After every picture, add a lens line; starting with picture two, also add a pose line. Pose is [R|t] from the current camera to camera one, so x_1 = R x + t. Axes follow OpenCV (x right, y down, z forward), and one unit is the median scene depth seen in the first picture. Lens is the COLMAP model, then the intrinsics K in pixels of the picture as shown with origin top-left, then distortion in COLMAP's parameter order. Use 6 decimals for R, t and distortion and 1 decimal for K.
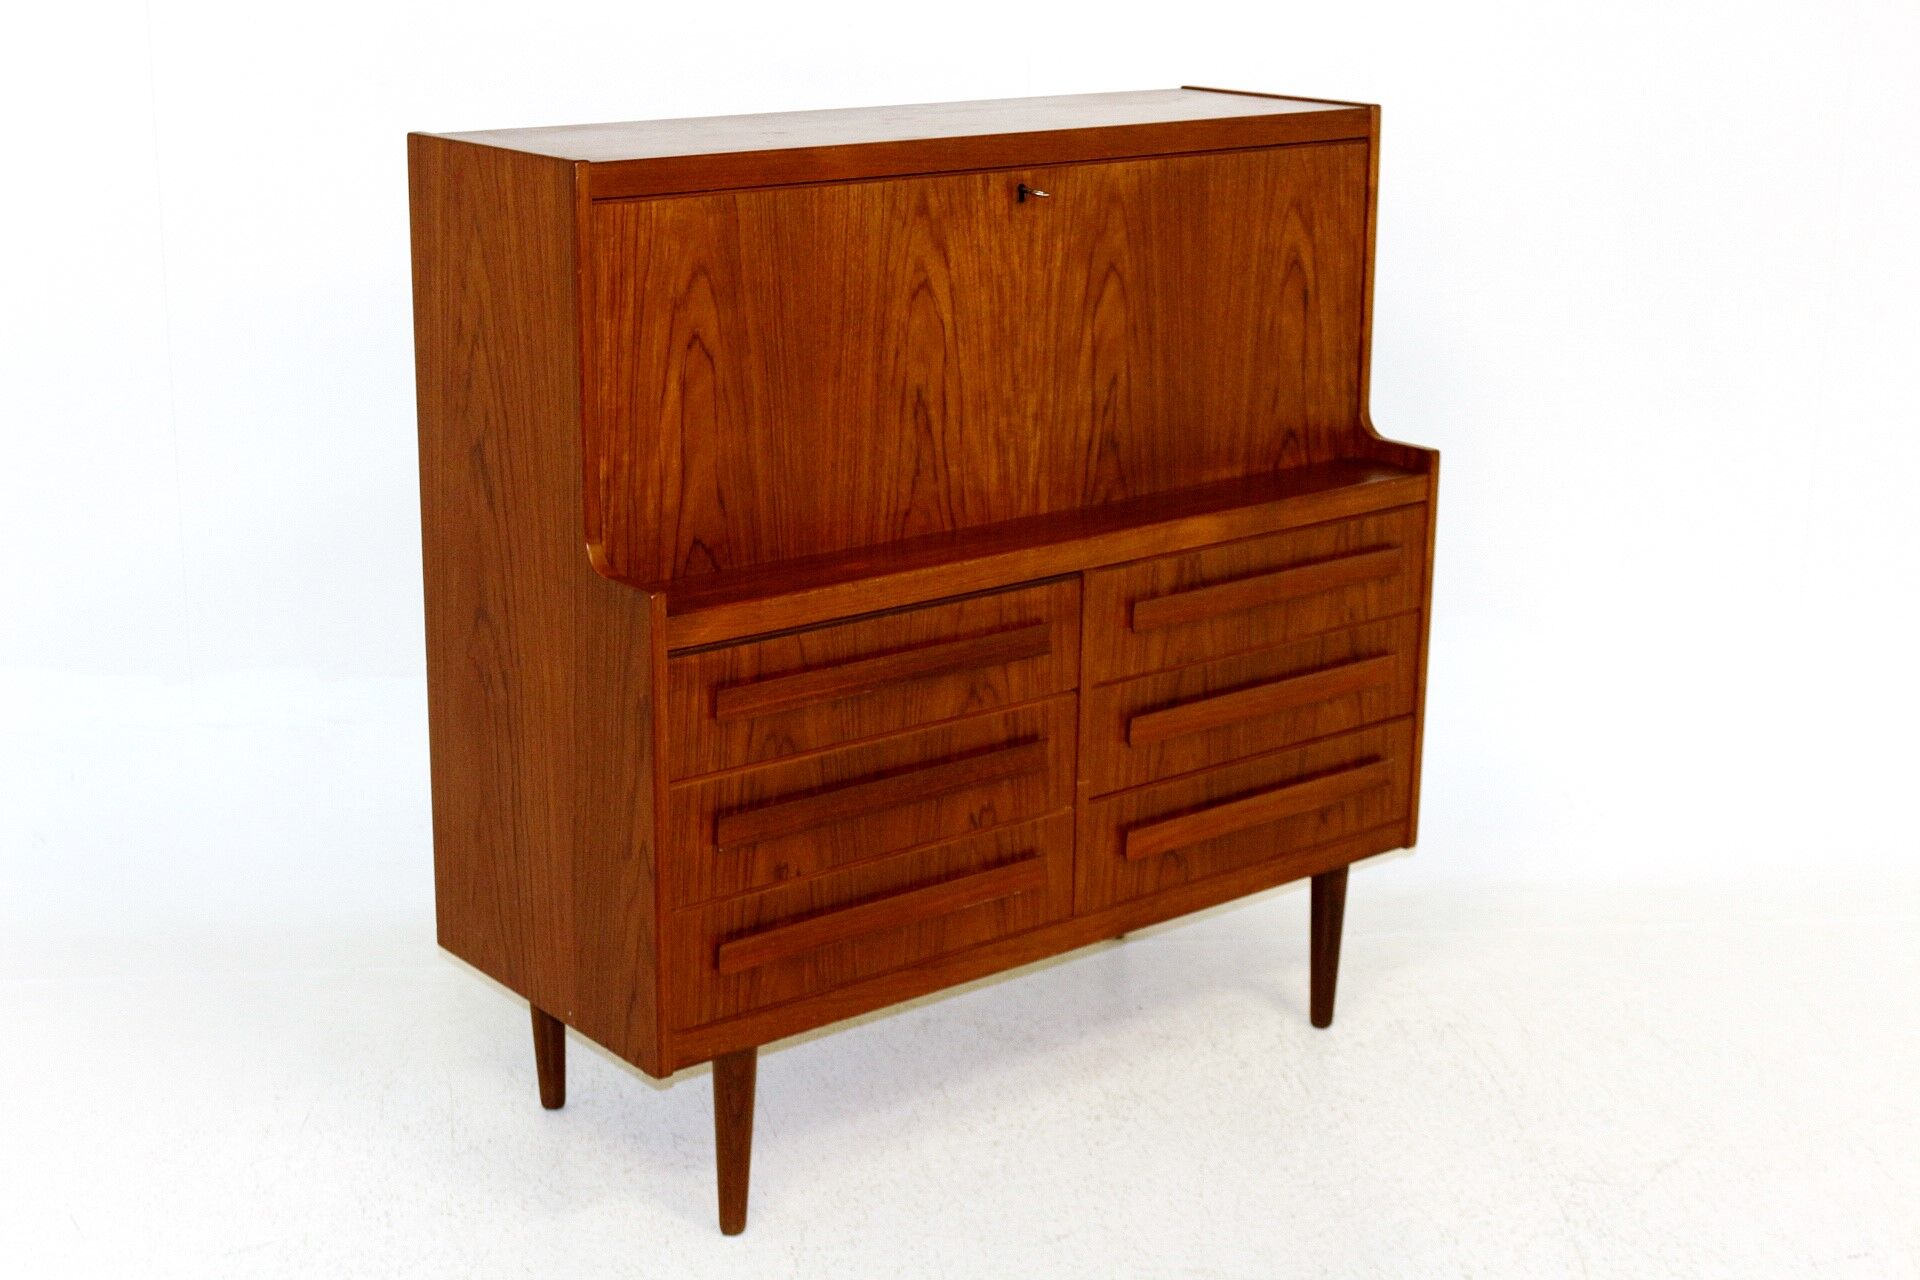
lens RADIAL K [[2774.2, 0, 960.0], [0, 2774.2, 640.0], [0, 0, 1]] dist [0.009210, -0.000855]
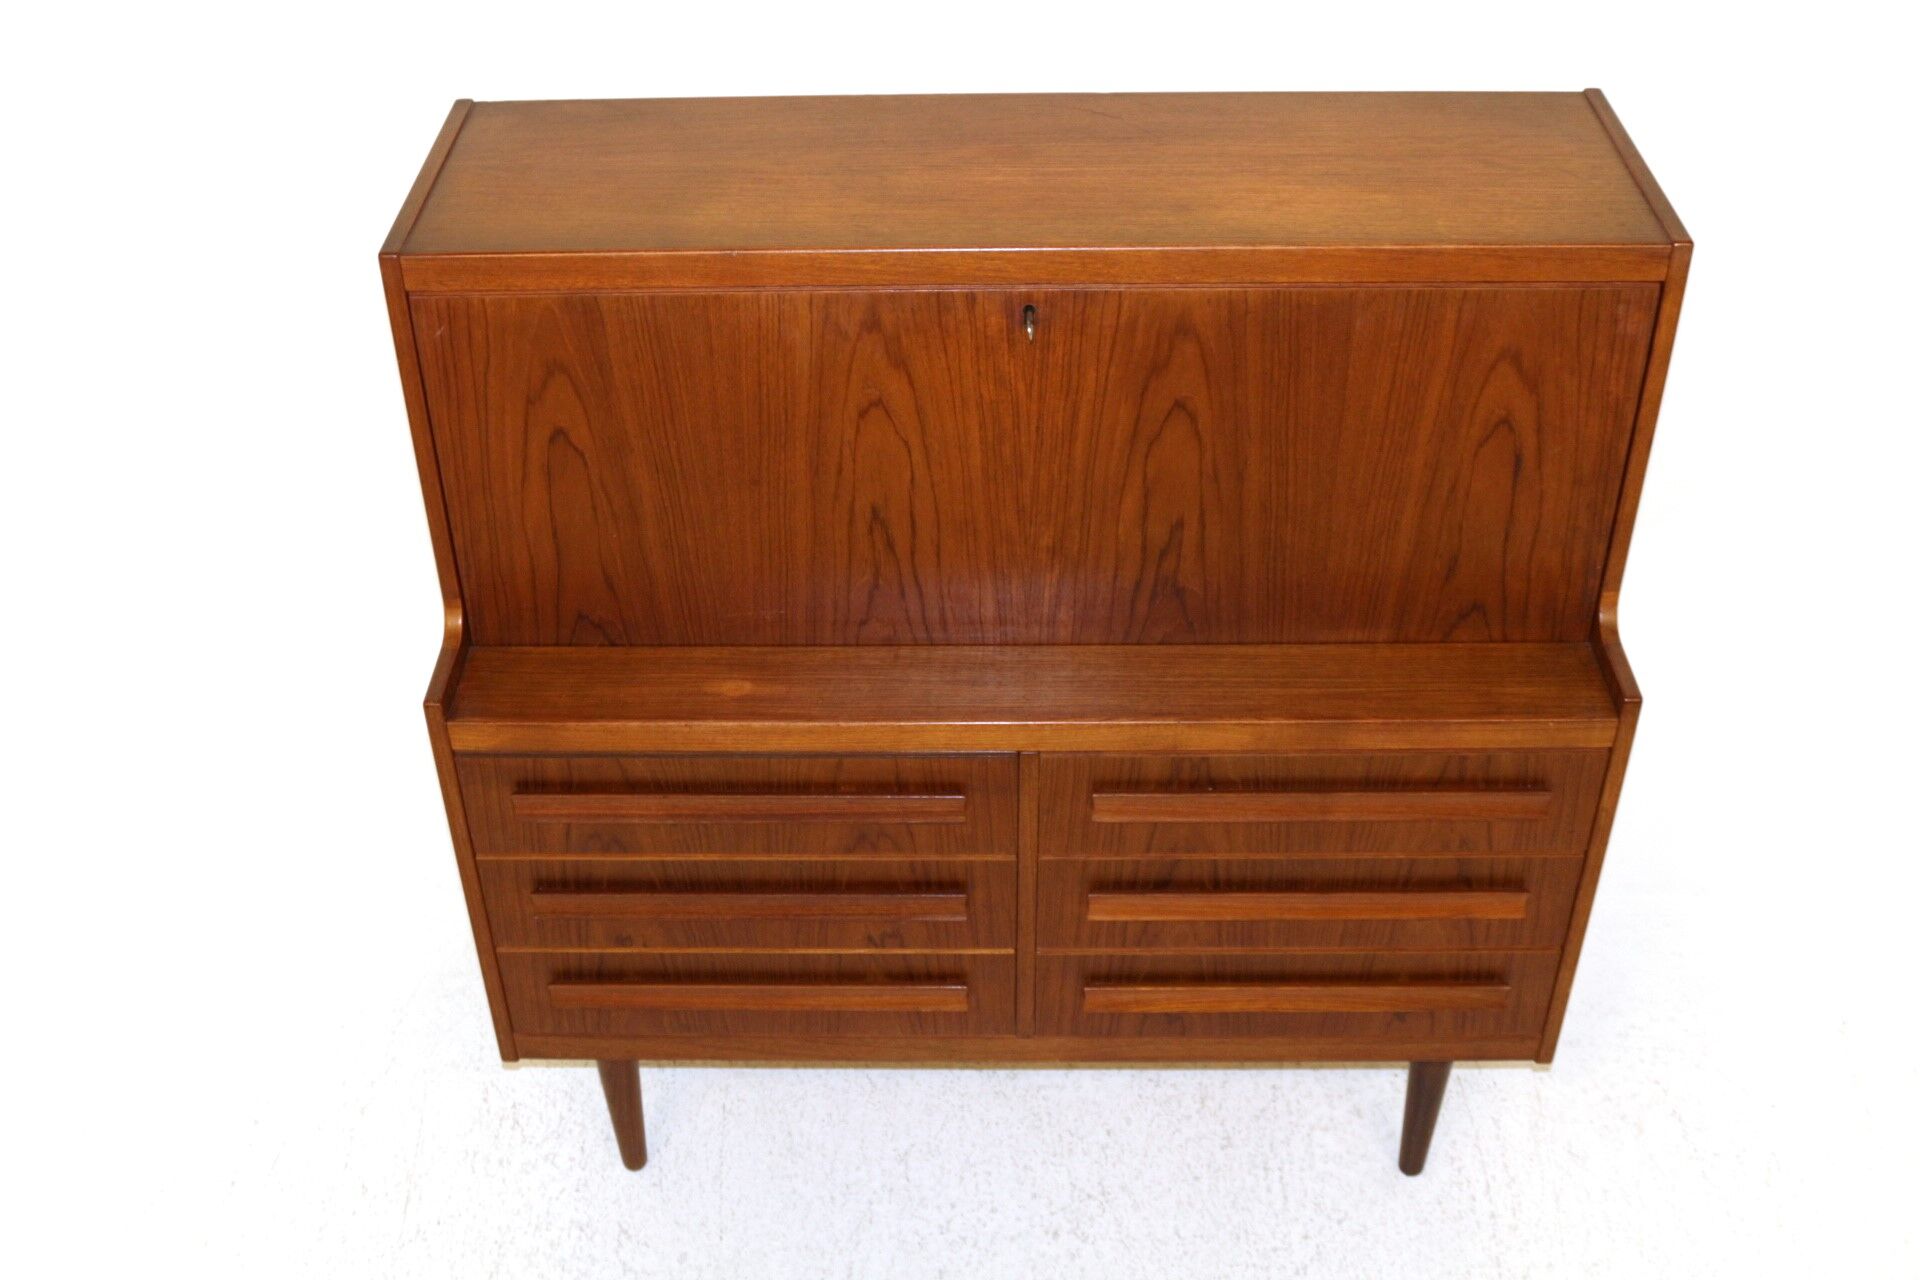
lens RADIAL K [[2088.0, 0, 960.0], [0, 2088.0, 640.0], [0, 0, 1]] dist [-0.076153, 0.022536]
pose [[0.766650, 0.376441, -0.520134, 0.349024], [-0.153265, 0.893972, 0.421098, -0.321459], [0.623504, -0.243117, 0.743059, 0.505403]]
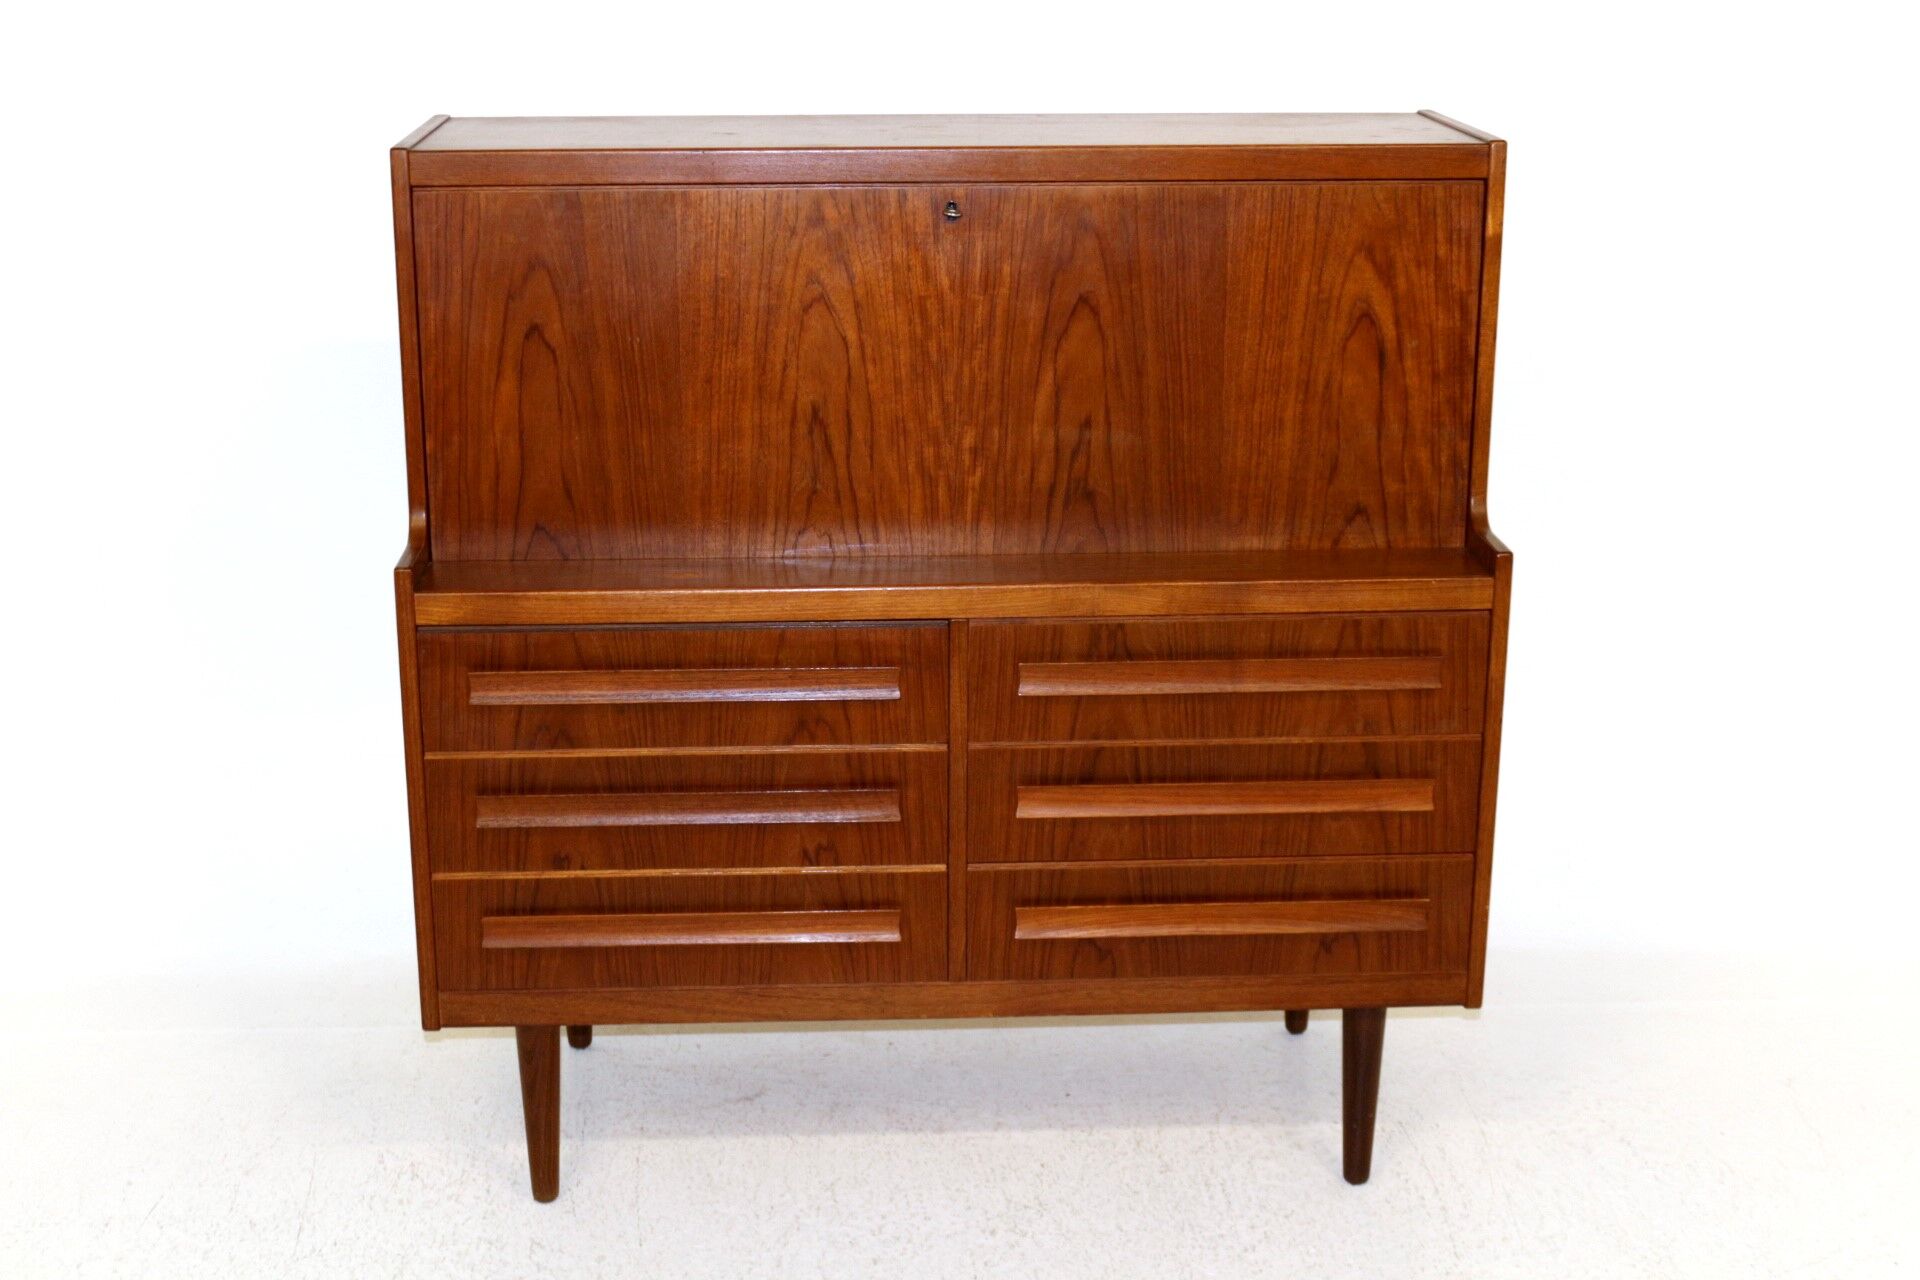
lens RADIAL K [[2622.5, 0, 973.3], [0, 2622.5, 662.2], [0, 0, 1]] dist [-0.018840, -0.035024]
pose [[0.811003, 0.165753, -0.561071, 0.538703], [-0.152554, 0.985763, 0.070707, -0.073128], [0.564802, 0.028250, 0.824742, 0.272628]]
